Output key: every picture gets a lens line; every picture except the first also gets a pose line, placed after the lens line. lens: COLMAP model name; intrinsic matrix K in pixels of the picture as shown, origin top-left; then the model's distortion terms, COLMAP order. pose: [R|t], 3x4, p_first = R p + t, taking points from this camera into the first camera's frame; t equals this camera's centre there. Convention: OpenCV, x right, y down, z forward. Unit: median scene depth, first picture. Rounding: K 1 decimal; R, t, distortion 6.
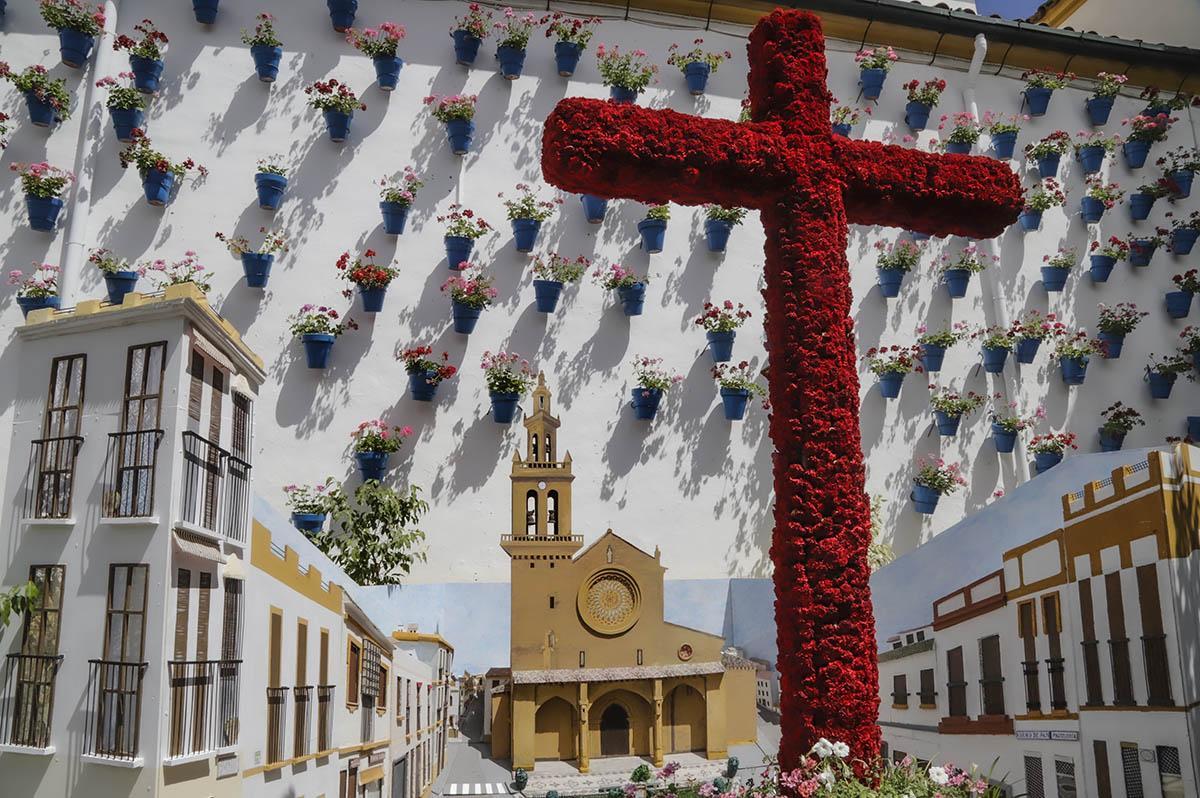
lens RADIAL K [[818.7, 0, 597.6], [0, 818.7, 409.5], [0, 0, 1]] dist [-0.120791, 0.064338]
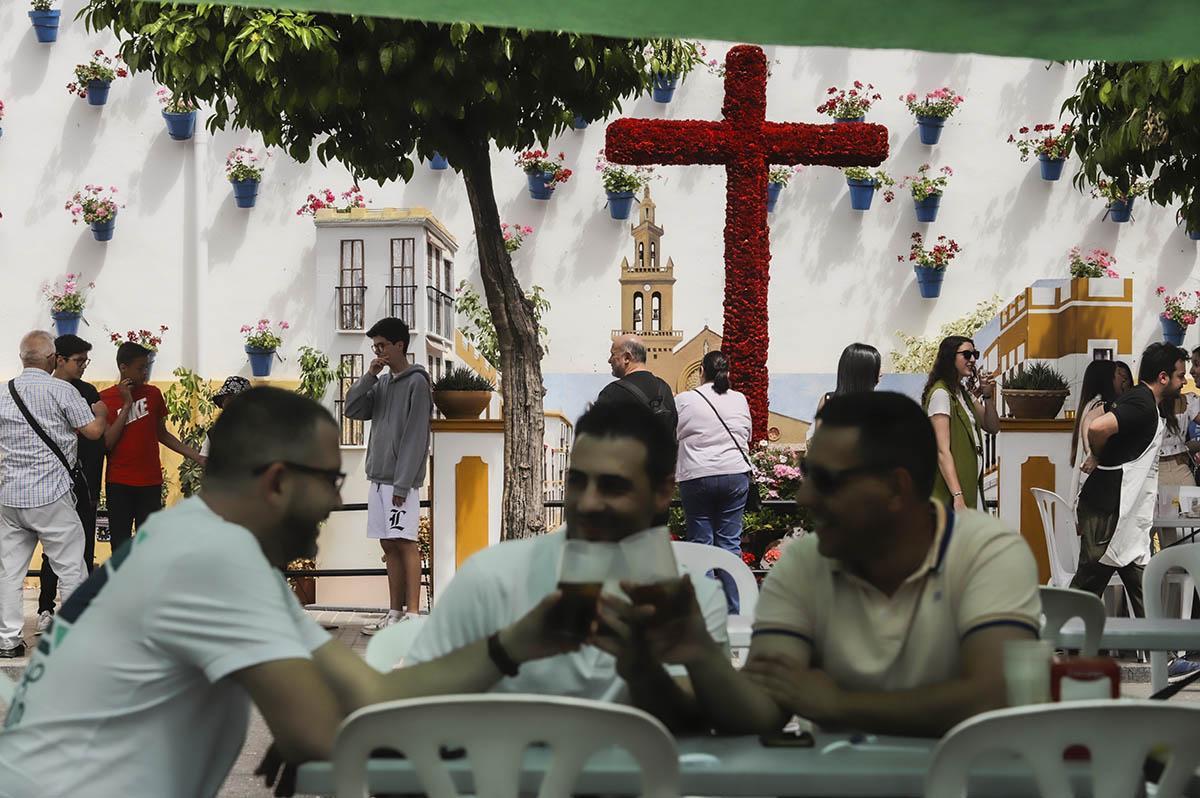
lens RADIAL K [[4113.1, 0, 600.0], [0, 4113.1, 399.0], [0, 0, 1]] dist [0.118376, -0.634587]
pose [[0.983243, 0.012918, -0.181843, 0.939153], [0.021820, 0.981976, 0.187744, -0.857495], [0.180991, -0.188566, 0.965238, -4.715559]]
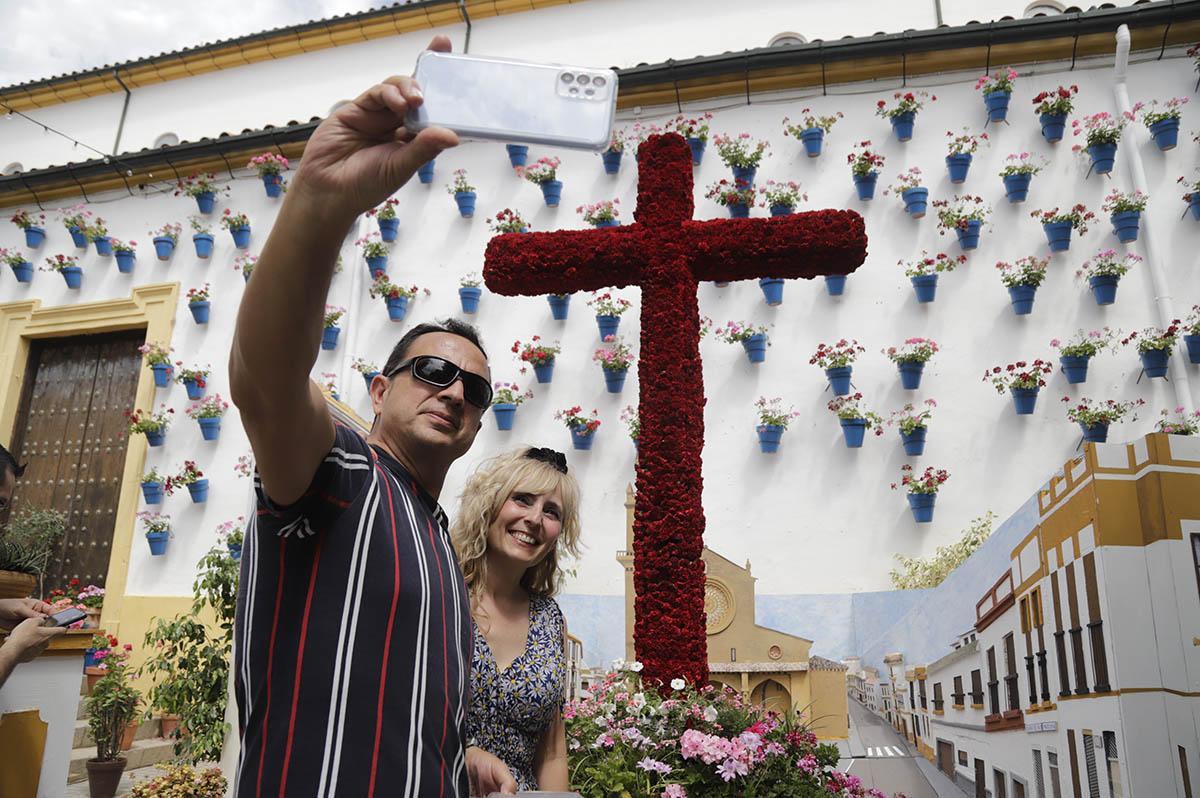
lens RADIAL K [[820.6, 0, 599.5], [0, 820.6, 413.0], [0, 0, 1]] dist [-0.119245, 0.063969]
pose [[0.902712, -0.088015, -0.421148, 0.402641], [0.059765, 0.995014, -0.079842, 0.041609], [0.426075, 0.046904, 0.903471, -0.152126]]
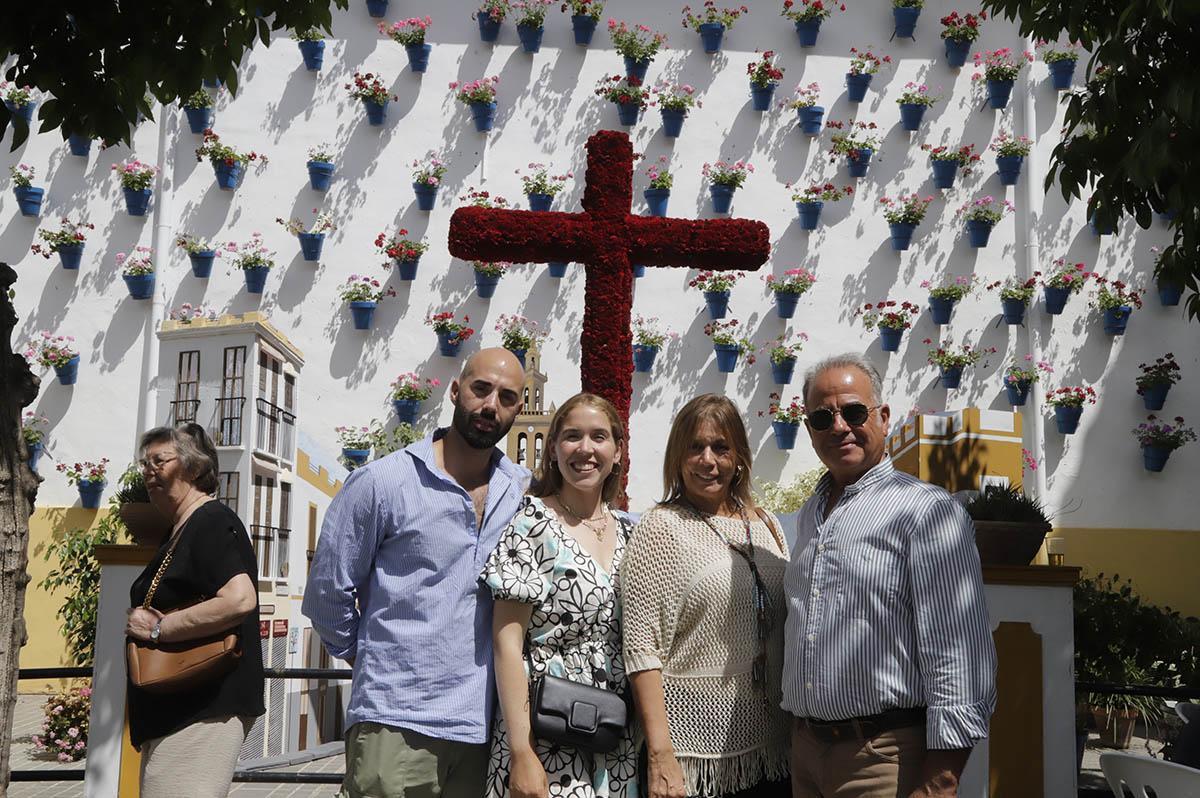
lens RADIAL K [[1220.5, 0, 600.7], [0, 1220.5, 414.7], [0, 0, 1]] dist [0.003101, 0.116988]
pose [[0.979135, 0.014260, -0.202712, 0.423551], [0.002745, 0.996516, 0.083362, -0.086569], [0.203195, -0.082179, 0.975684, -0.813709]]
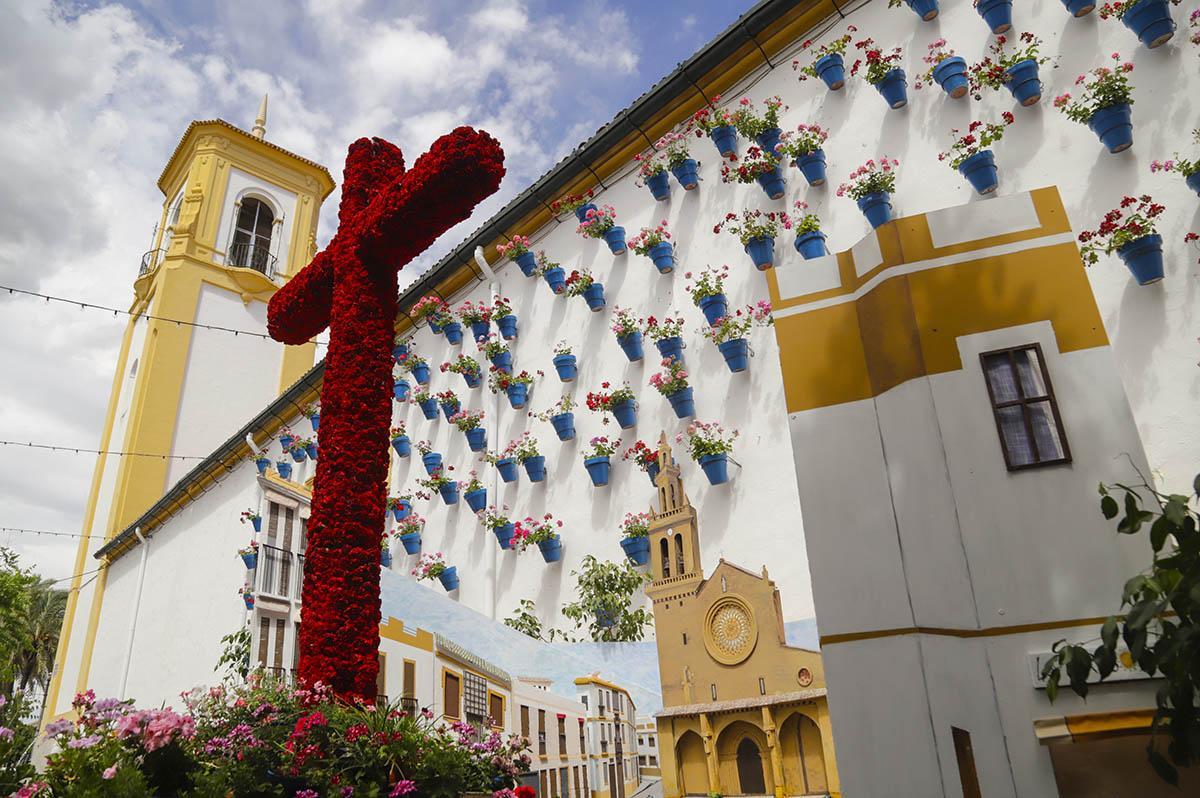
lens RADIAL K [[824.5, 0, 598.4], [0, 824.5, 415.3], [0, 0, 1]] dist [-0.125688, 0.070051]
pose [[0.504552, -0.347361, -0.790422, 0.811146], [0.206807, 0.937468, -0.279971, 0.237605], [0.838247, -0.022205, 0.544839, 0.342159]]
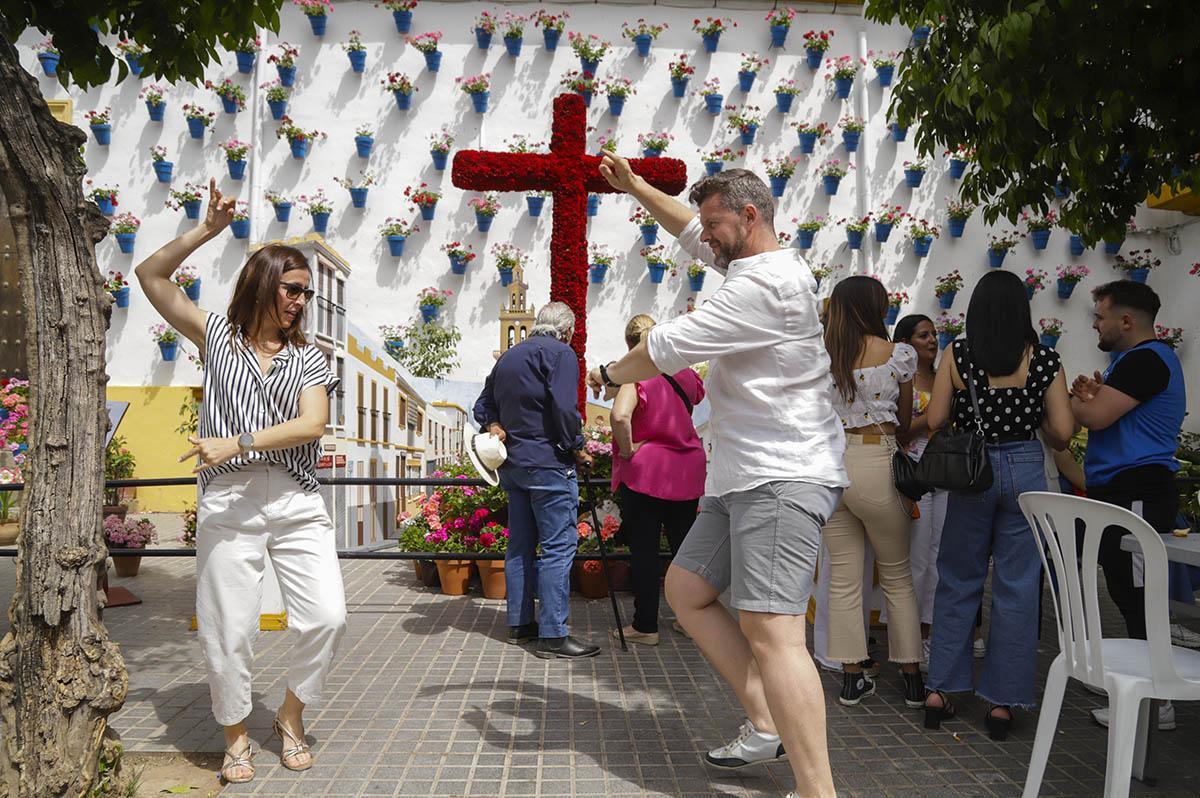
lens RADIAL K [[824.5, 0, 598.4], [0, 824.5, 415.3], [0, 0, 1]] dist [-0.125688, 0.070051]
pose [[0.985436, 0.017398, -0.169152, 0.412636], [0.012817, 0.984322, 0.175913, -0.020539], [0.169561, -0.175519, 0.969764, -0.724208]]
